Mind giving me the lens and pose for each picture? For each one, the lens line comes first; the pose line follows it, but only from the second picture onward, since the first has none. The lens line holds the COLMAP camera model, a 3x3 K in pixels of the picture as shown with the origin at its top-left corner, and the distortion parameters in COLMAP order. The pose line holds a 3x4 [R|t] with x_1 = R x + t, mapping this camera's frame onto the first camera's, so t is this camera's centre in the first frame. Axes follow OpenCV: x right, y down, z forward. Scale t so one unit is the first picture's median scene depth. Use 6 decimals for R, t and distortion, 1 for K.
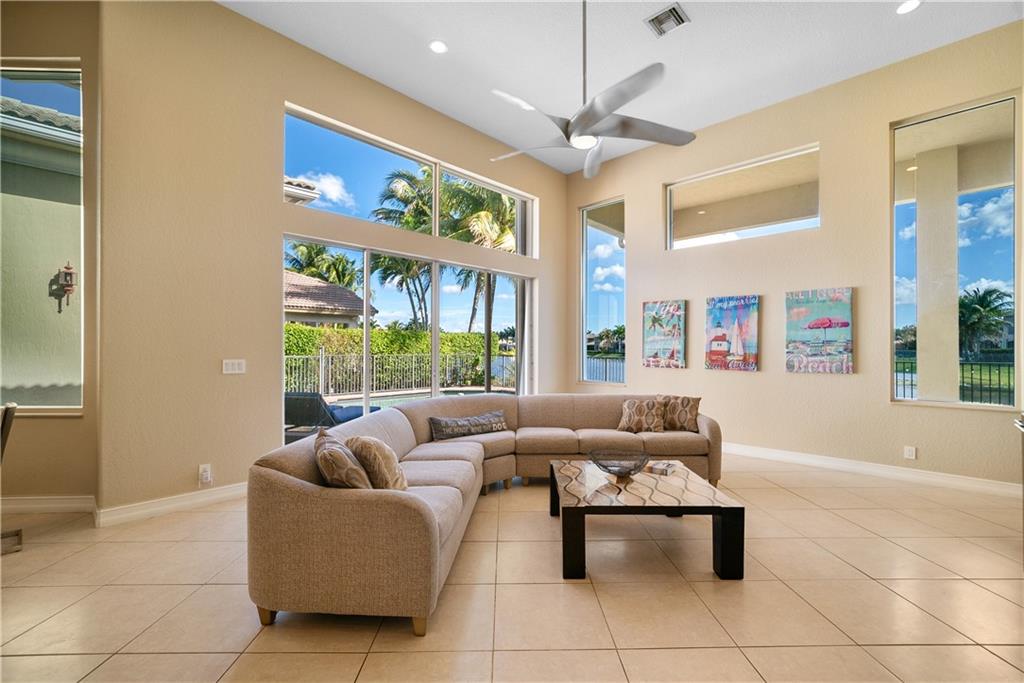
lens RADIAL K [[431.8, 0, 511.5], [0, 431.8, 346.1], [0, 0, 1]] dist [-0.015623, 0.003046]
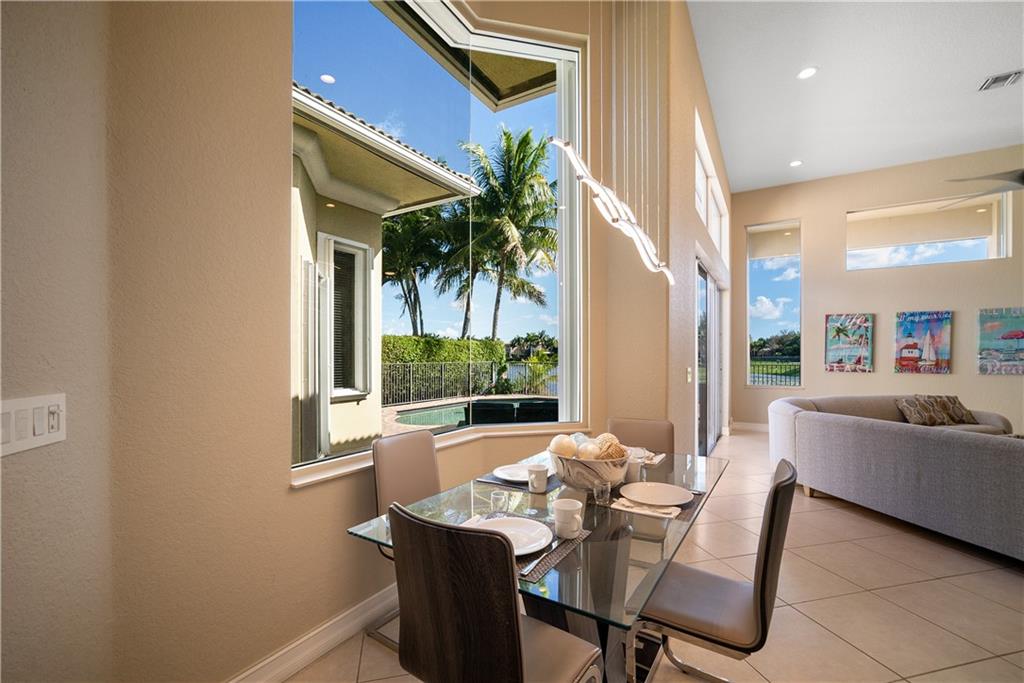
lens RADIAL K [[444.0, 0, 501.9], [0, 444.0, 359.2], [0, 0, 1]] dist [0.000772, 0.001789]
pose [[0.976438, -0.003251, 0.215773, -0.882430], [0.000443, 0.999915, 0.013060, 0.000371], [-0.215797, -0.012657, 0.976356, 0.044397]]
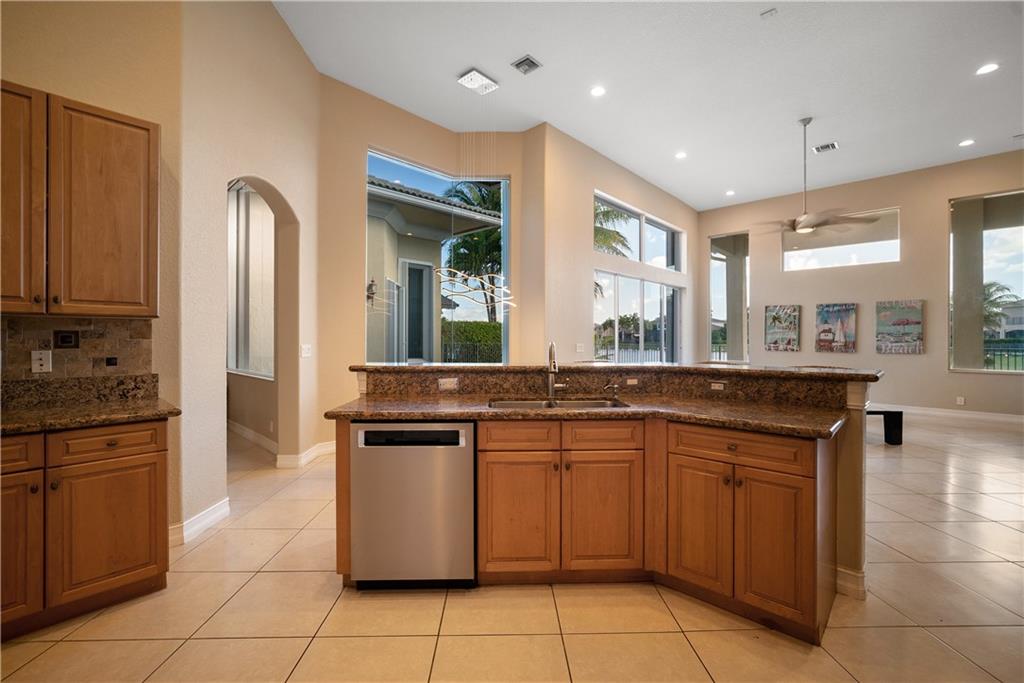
lens RADIAL K [[431.8, 0, 503.8], [0, 431.8, 338.7], [0, 0, 1]] dist [-0.015623, 0.003046]
pose [[0.999990, 0.001973, -0.003964, -0.642045], [-0.001942, 0.999968, 0.007812, -0.000963], [0.003979, -0.007804, 0.999962, -0.506848]]
